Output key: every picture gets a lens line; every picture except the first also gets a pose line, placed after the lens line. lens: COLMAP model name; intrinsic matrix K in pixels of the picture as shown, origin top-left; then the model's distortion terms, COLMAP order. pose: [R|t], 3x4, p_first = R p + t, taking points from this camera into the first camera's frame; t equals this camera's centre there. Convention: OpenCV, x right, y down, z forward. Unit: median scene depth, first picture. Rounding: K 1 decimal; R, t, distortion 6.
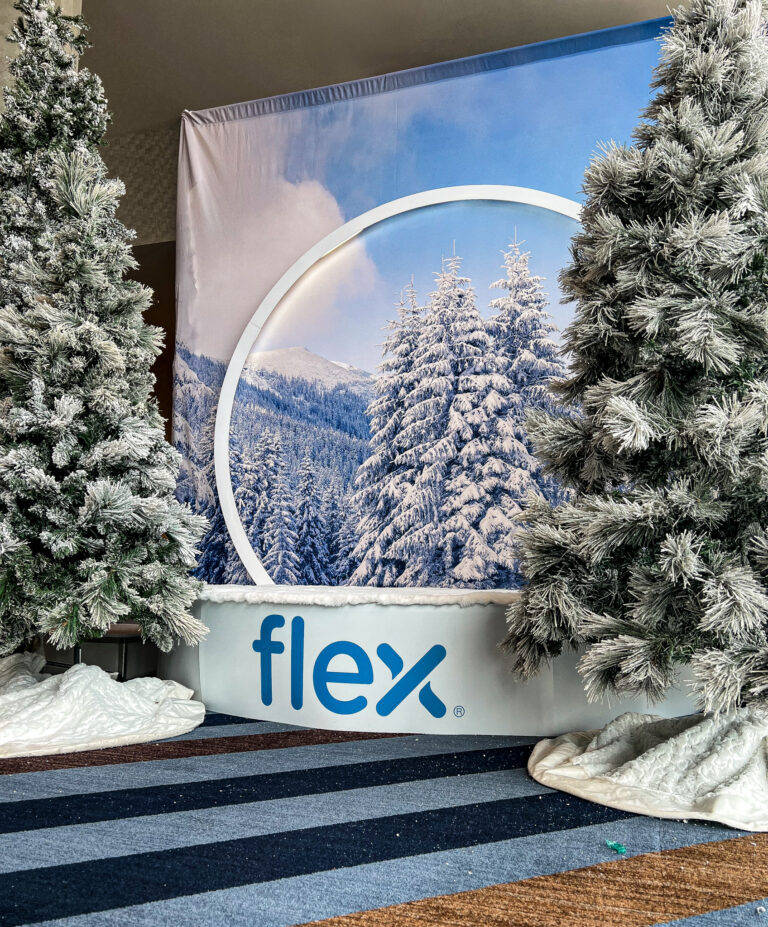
lens RADIAL K [[762.7, 0, 380.9], [0, 762.7, 523.7], [0, 0, 1]] dist [0.093104, -0.187218]
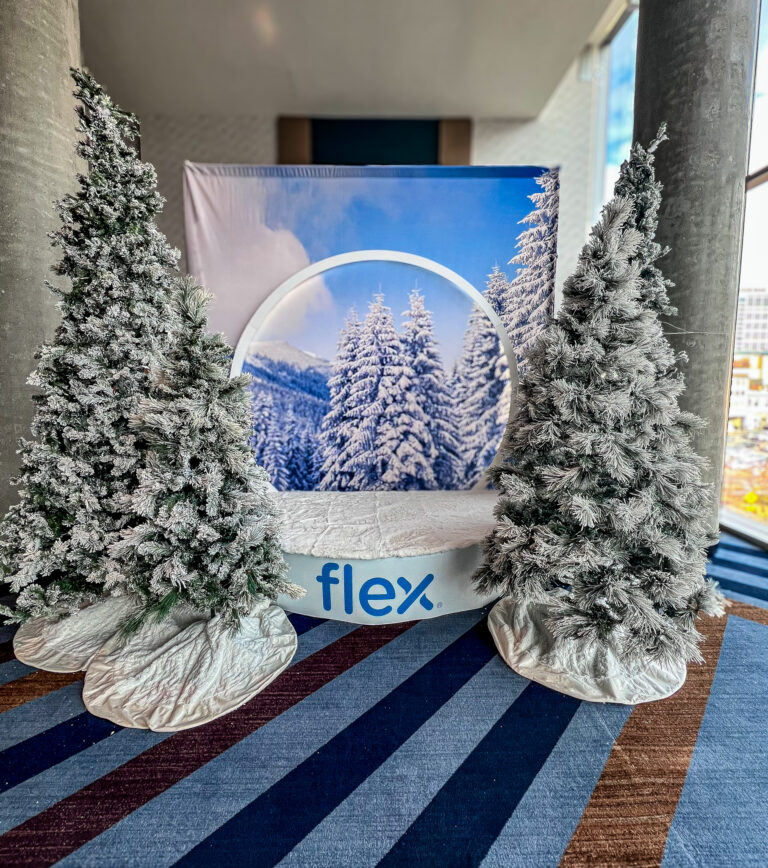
lens RADIAL K [[419.8, 0, 385.4], [0, 419.8, 417.4], [0, 0, 1]] dist [0.000392, 0.000731]
pose [[0.942720, -0.046177, 0.330374, -0.213841], [-0.009649, 0.986184, 0.165374, -0.236014], [-0.333446, -0.159090, 0.929249, 0.100925]]
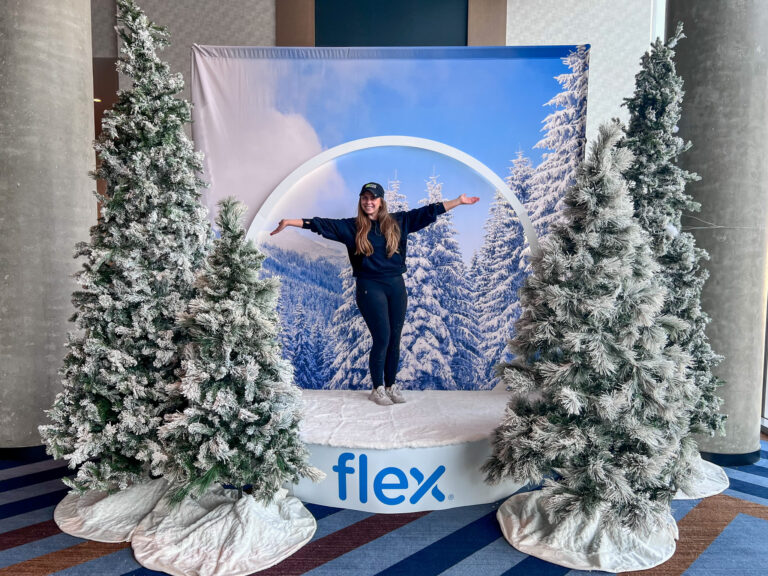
lens RADIAL K [[585.7, 0, 384.4], [0, 585.7, 292.9], [0, 0, 1]] dist [0.069396, -0.086040]
pose [[0.952280, -0.034355, 0.303285, -0.308895], [-0.012565, 0.988390, 0.151416, -0.306311], [-0.304966, -0.148001, 0.940793, -0.173340]]
